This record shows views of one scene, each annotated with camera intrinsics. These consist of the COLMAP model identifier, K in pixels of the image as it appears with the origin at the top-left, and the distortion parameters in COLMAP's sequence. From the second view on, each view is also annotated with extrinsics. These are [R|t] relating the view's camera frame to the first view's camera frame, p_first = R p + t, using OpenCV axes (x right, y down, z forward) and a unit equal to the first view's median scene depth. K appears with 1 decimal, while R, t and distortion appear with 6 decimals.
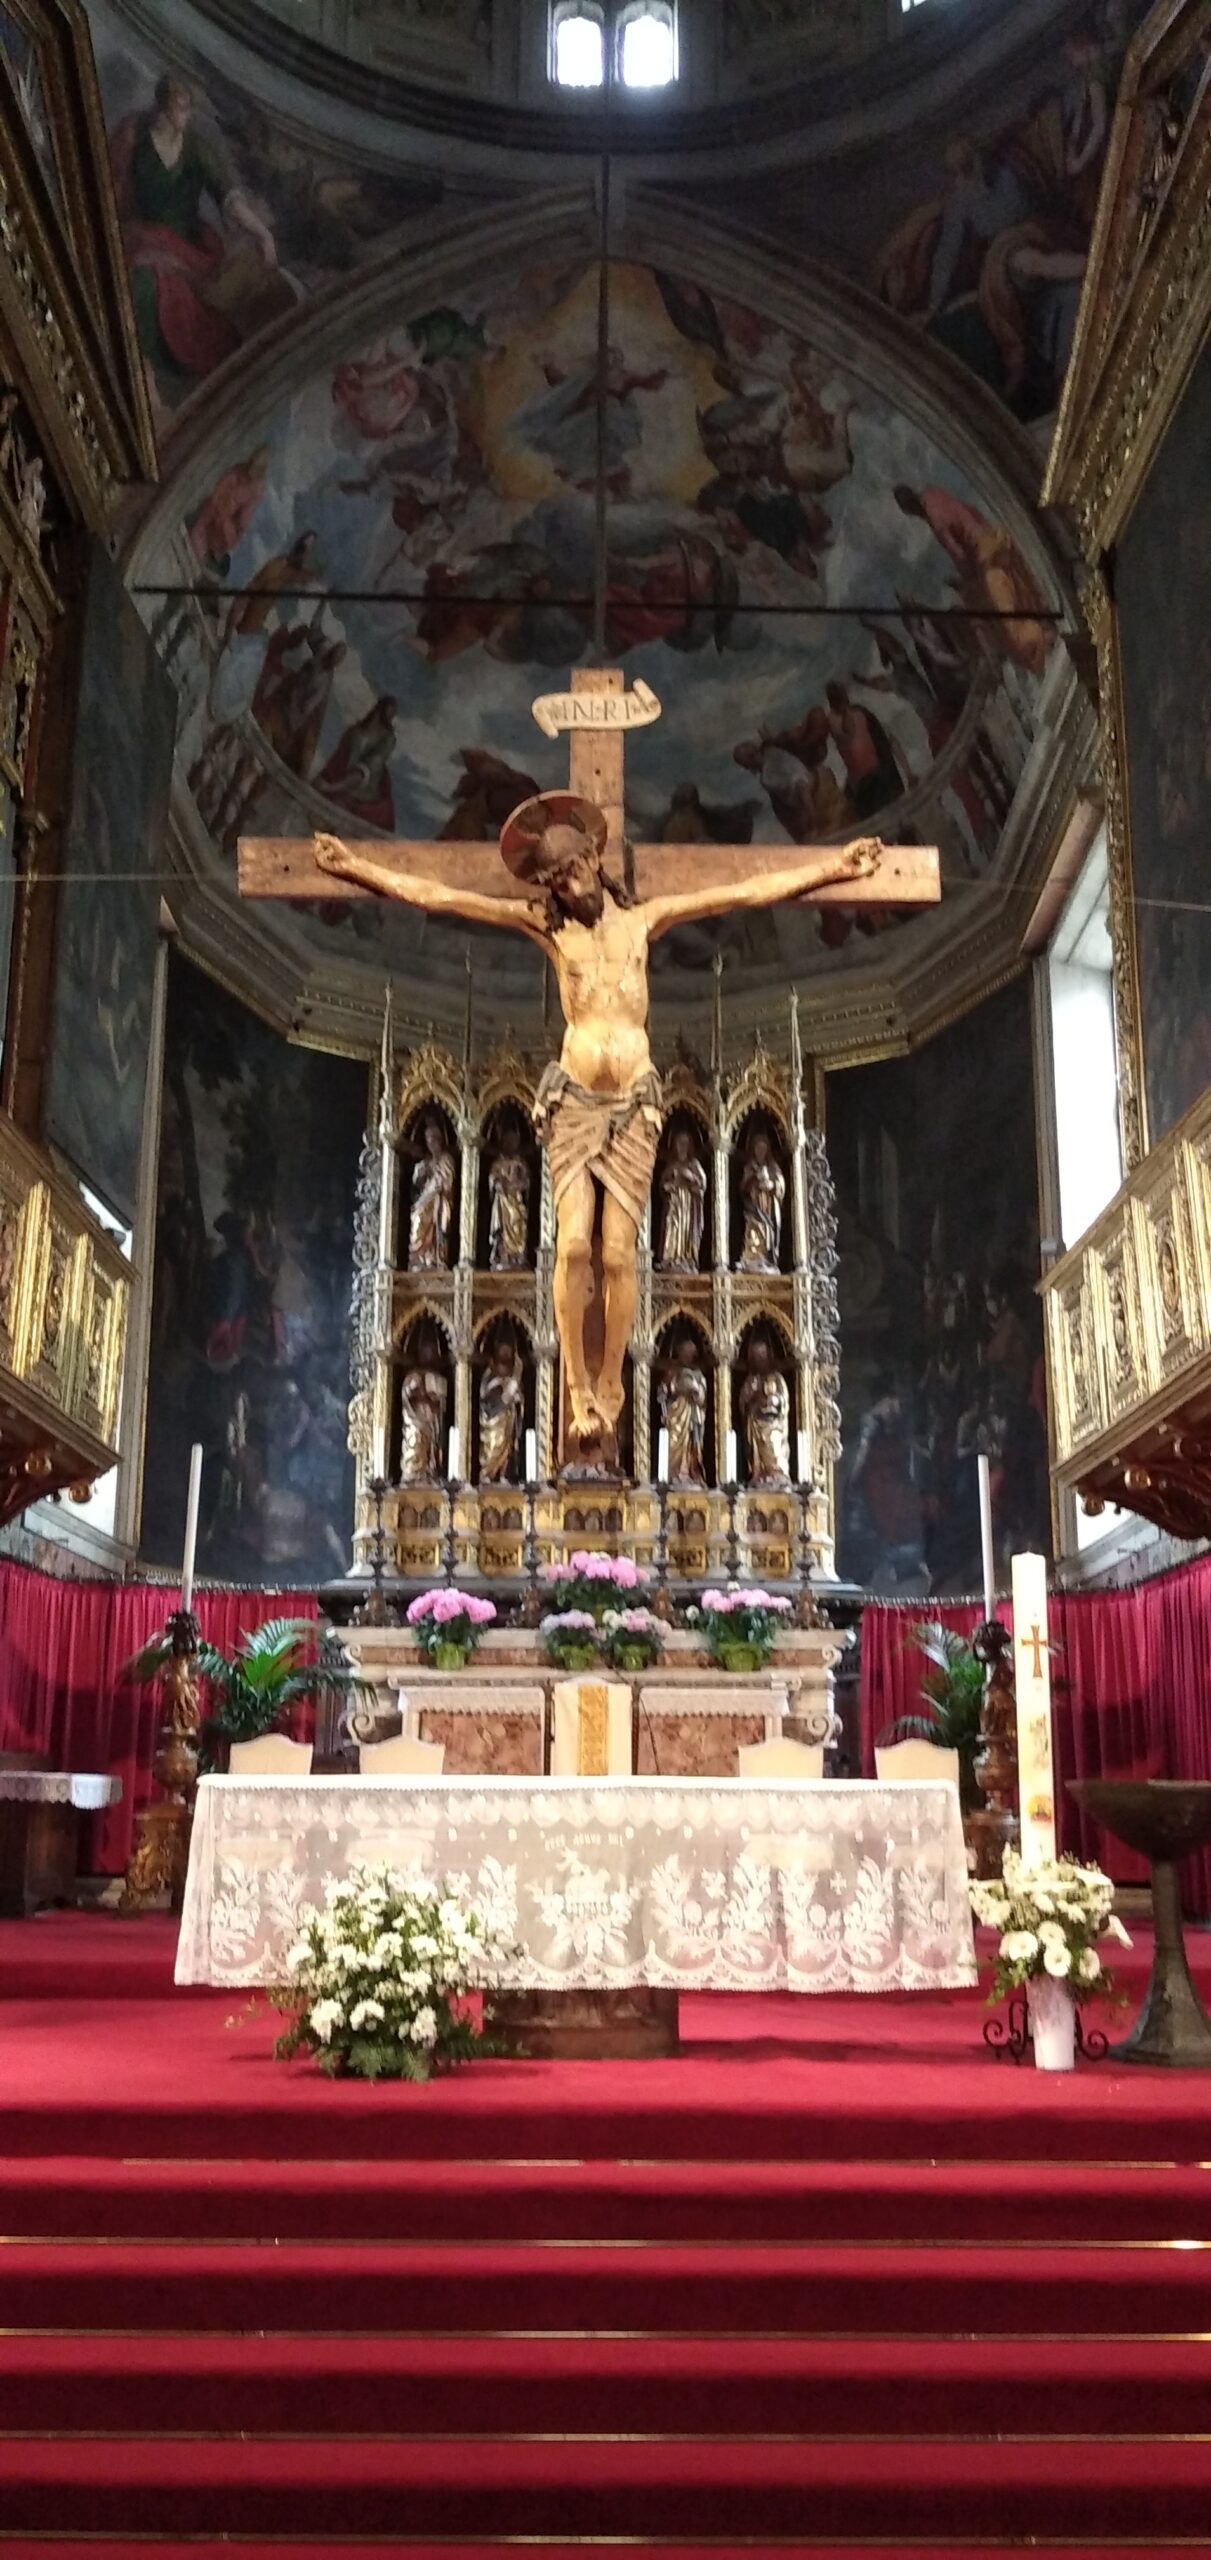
lens RADIAL K [[2108.8, 0, 629.4], [0, 2108.8, 1286.8], [0, 0, 1]] dist [0.078943, -0.100730]
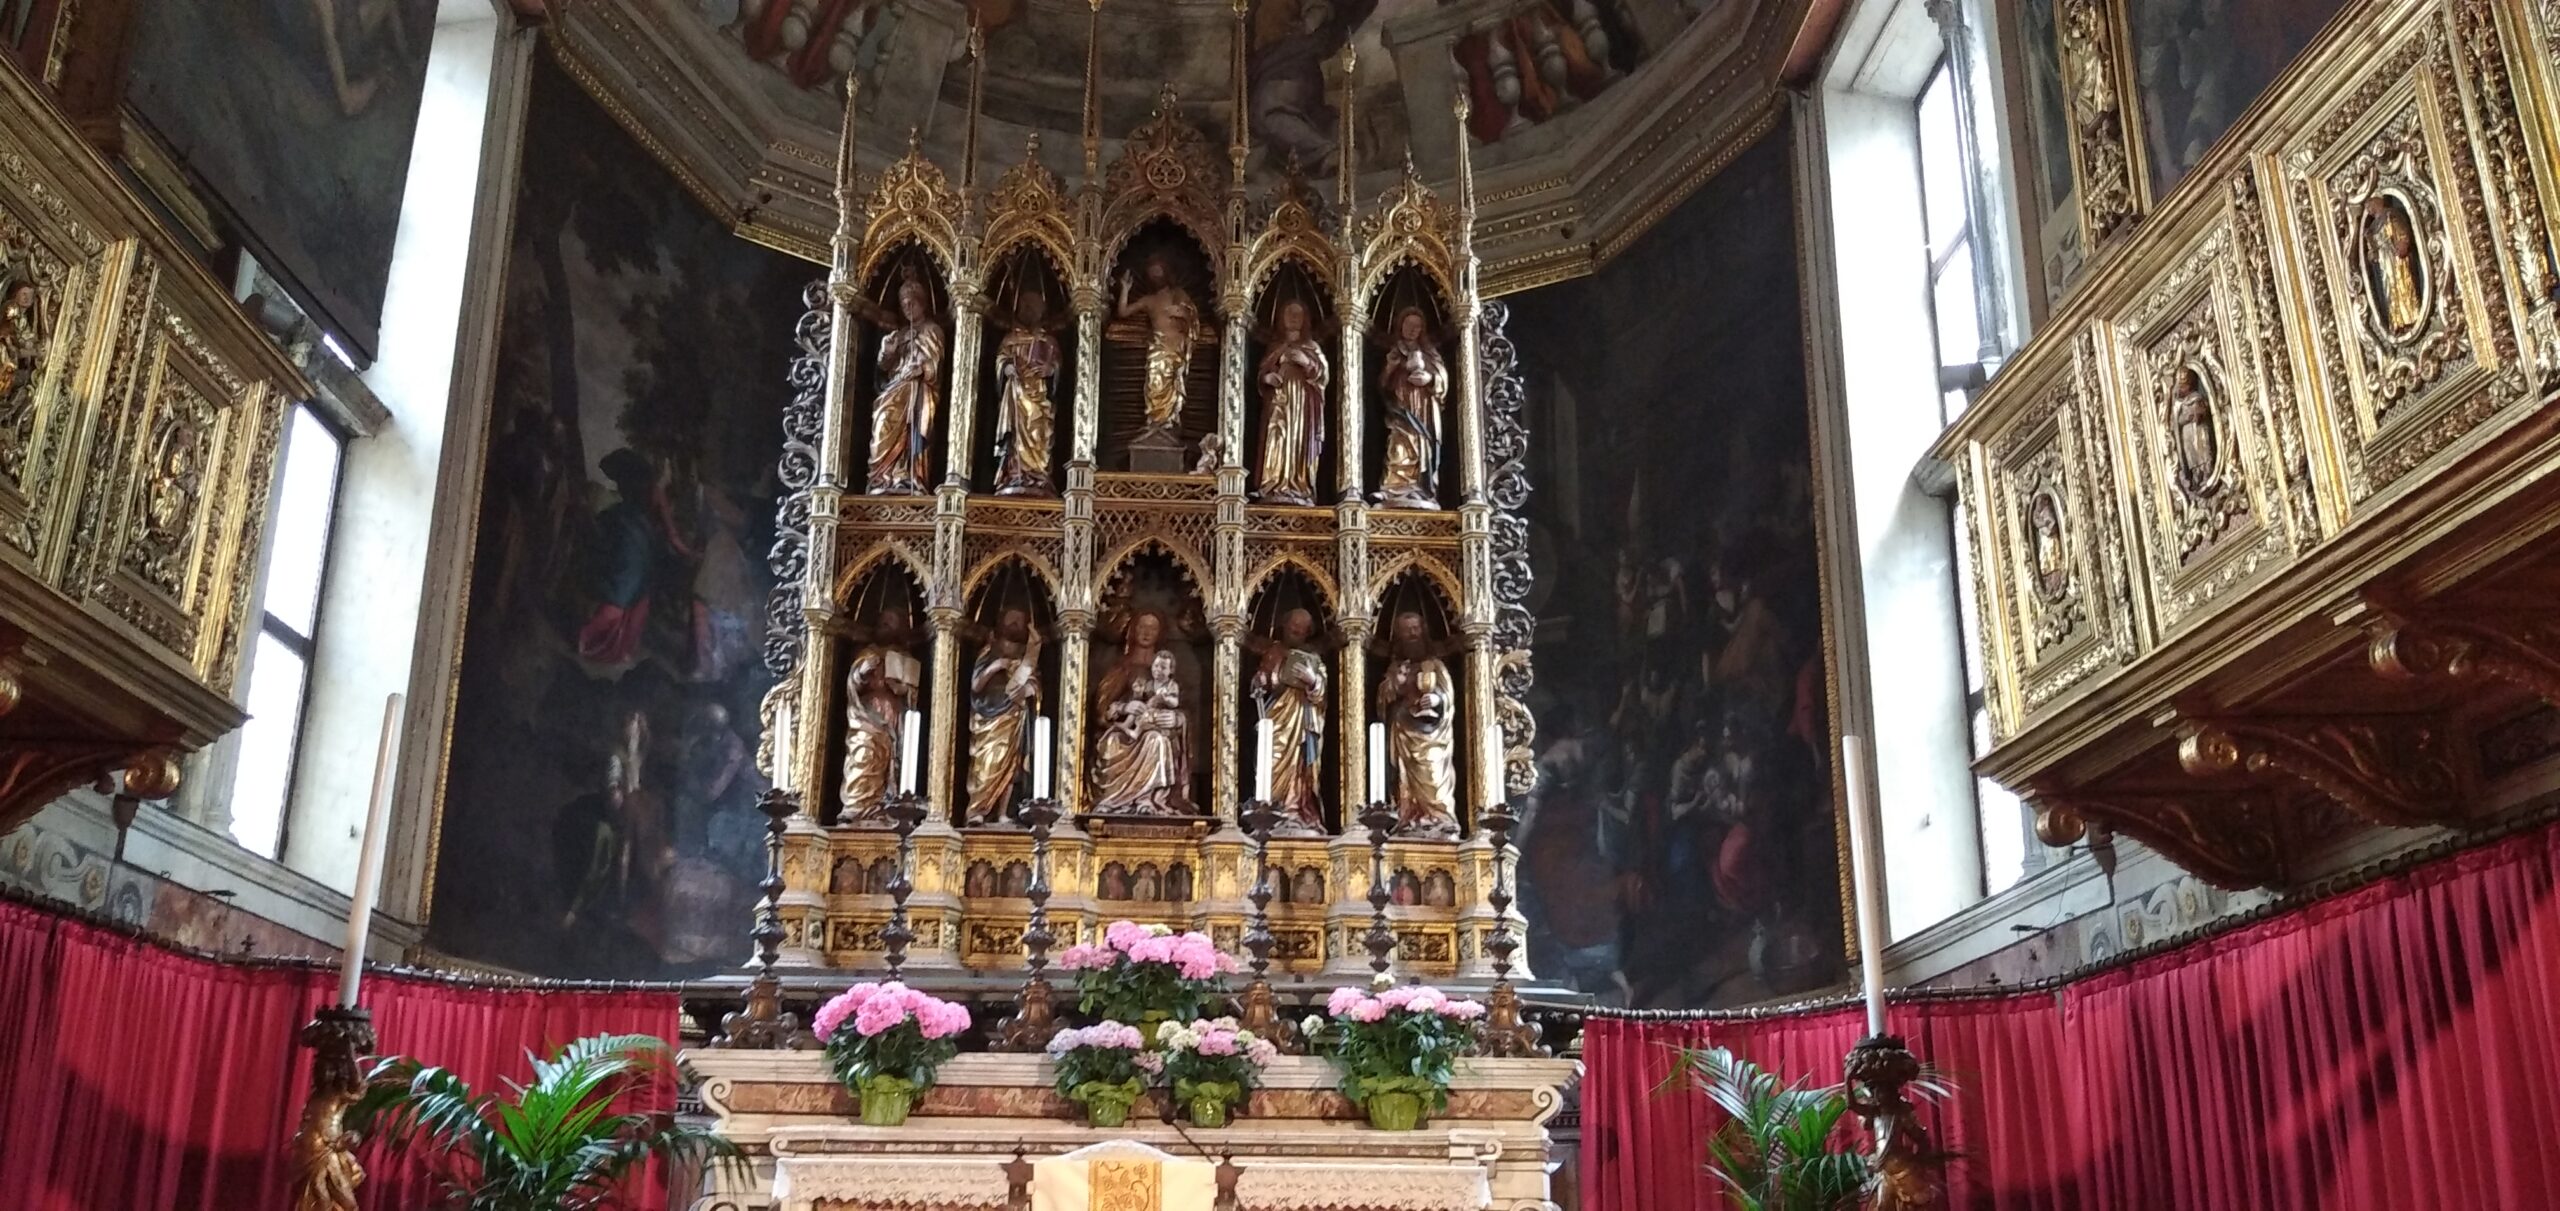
lens RADIAL K [[2108.8, 0, 1313.0], [0, 2108.8, 600.5], [0, 0, 1]] dist [0.078943, -0.100730]
pose [[0.998339, 0.018832, 0.054456, -0.003312], [-0.015341, 0.997844, -0.063817, 0.068282], [-0.055540, 0.062875, 0.996475, 0.375894]]
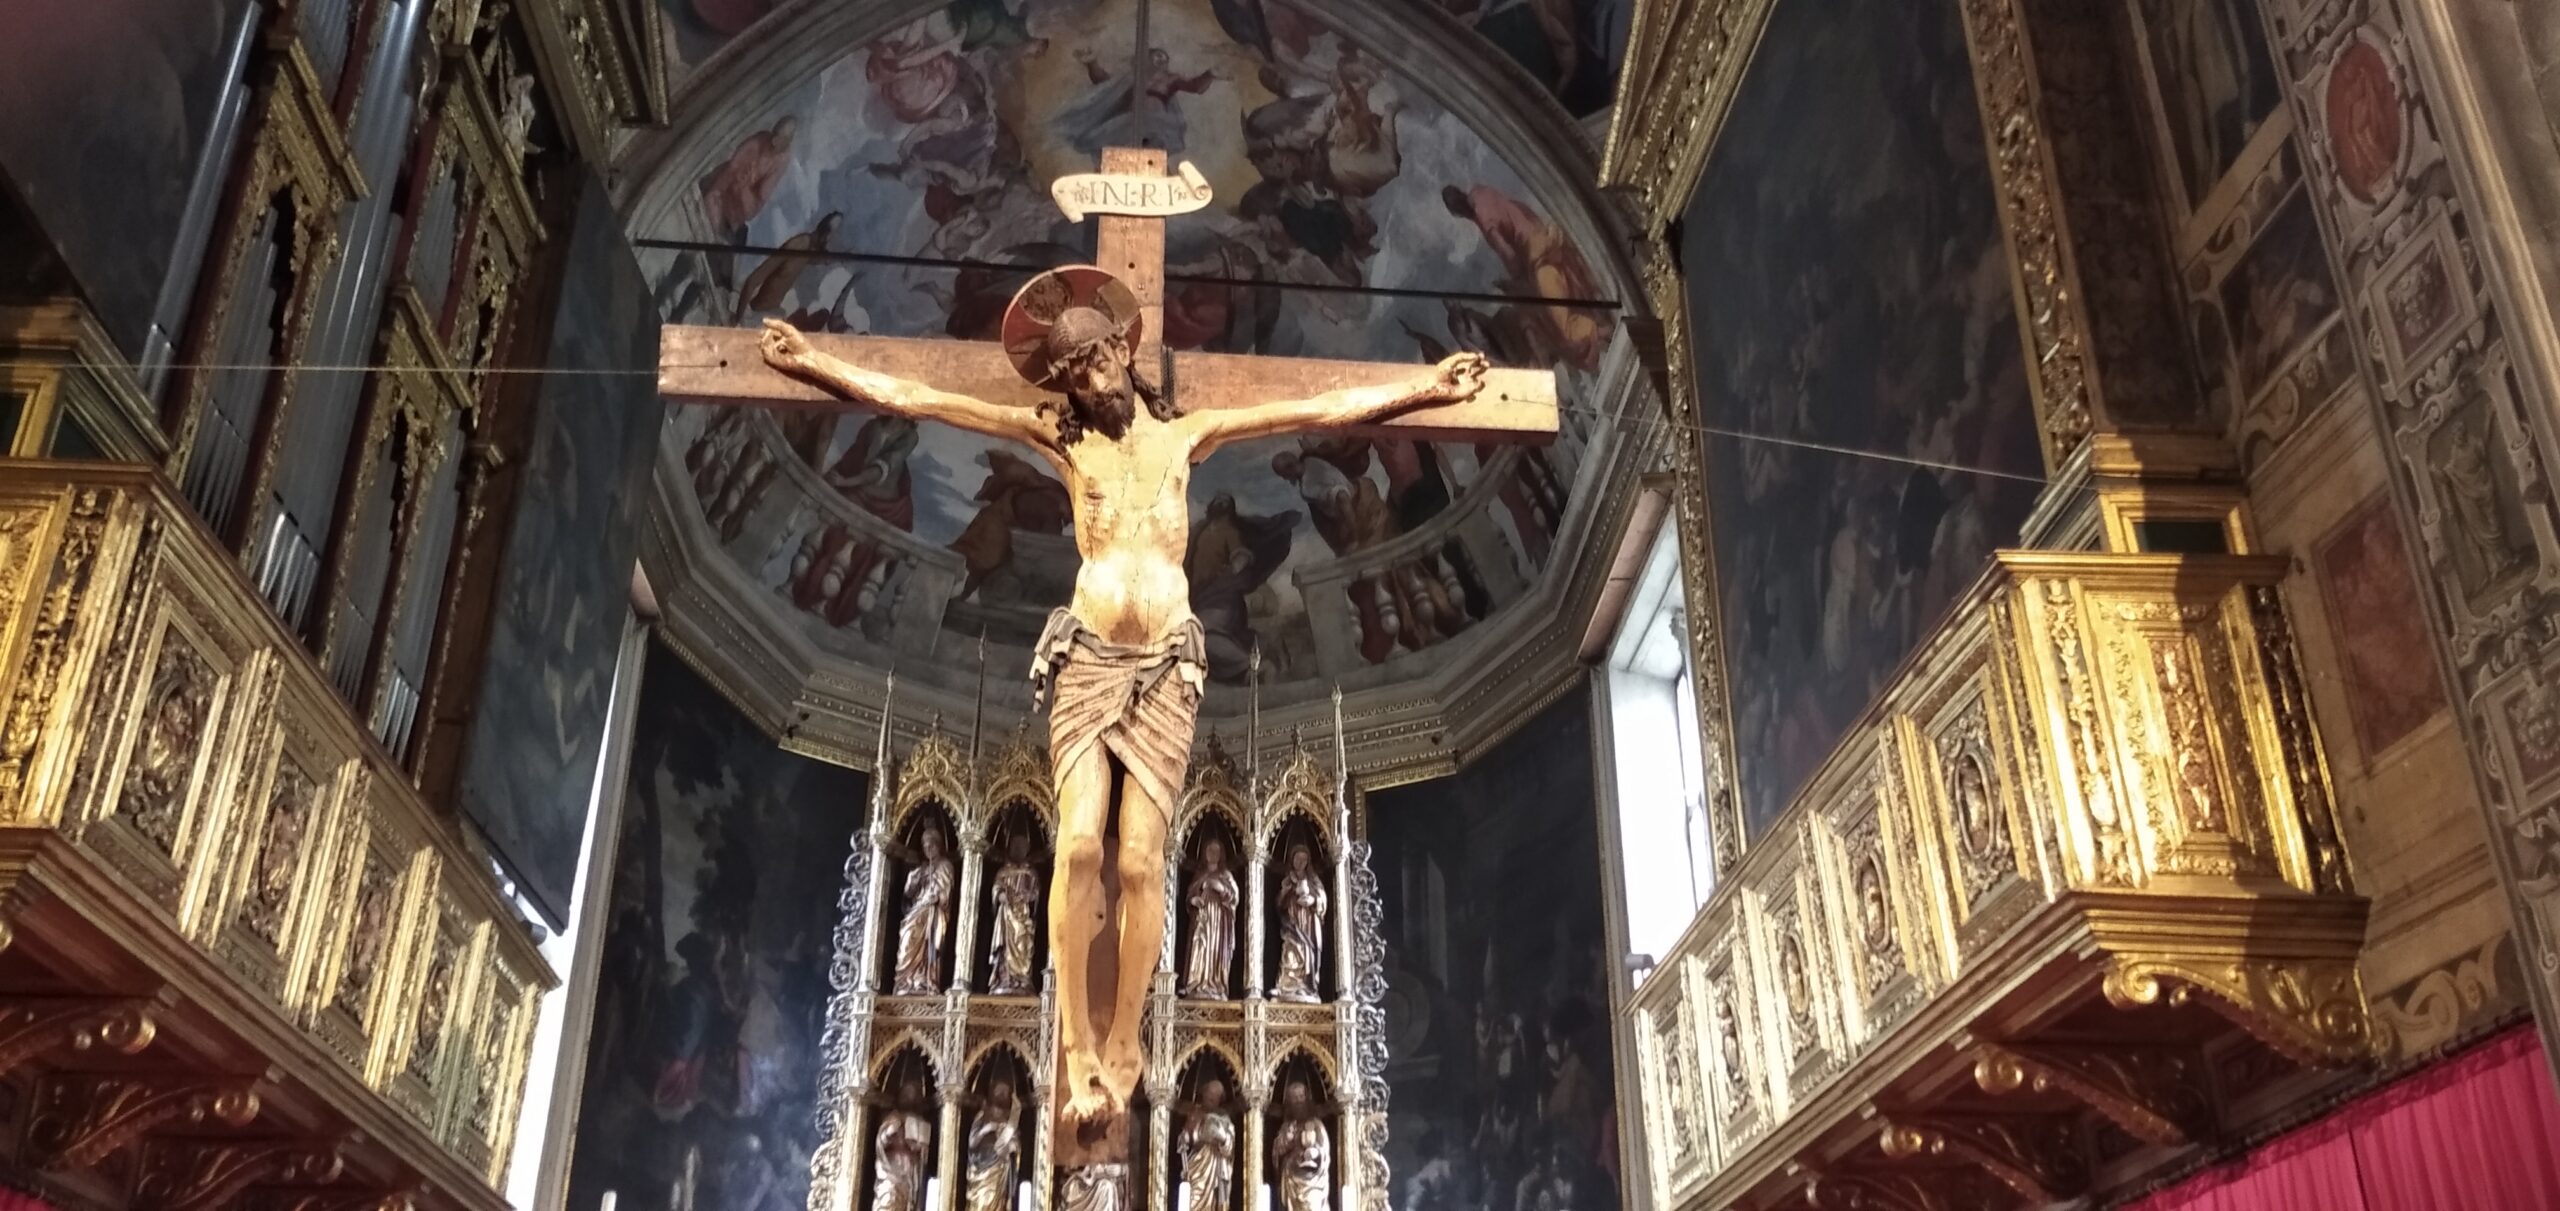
lens RADIAL K [[2108.8, 0, 1299.0], [0, 2108.8, 581.4], [0, 0, 1]] dist [0.078943, -0.100730]
pose [[0.997450, 0.027624, 0.065811, -0.000504], [-0.012101, 0.974168, -0.225499, 0.023106], [-0.070340, 0.224127, 0.972018, 0.110227]]
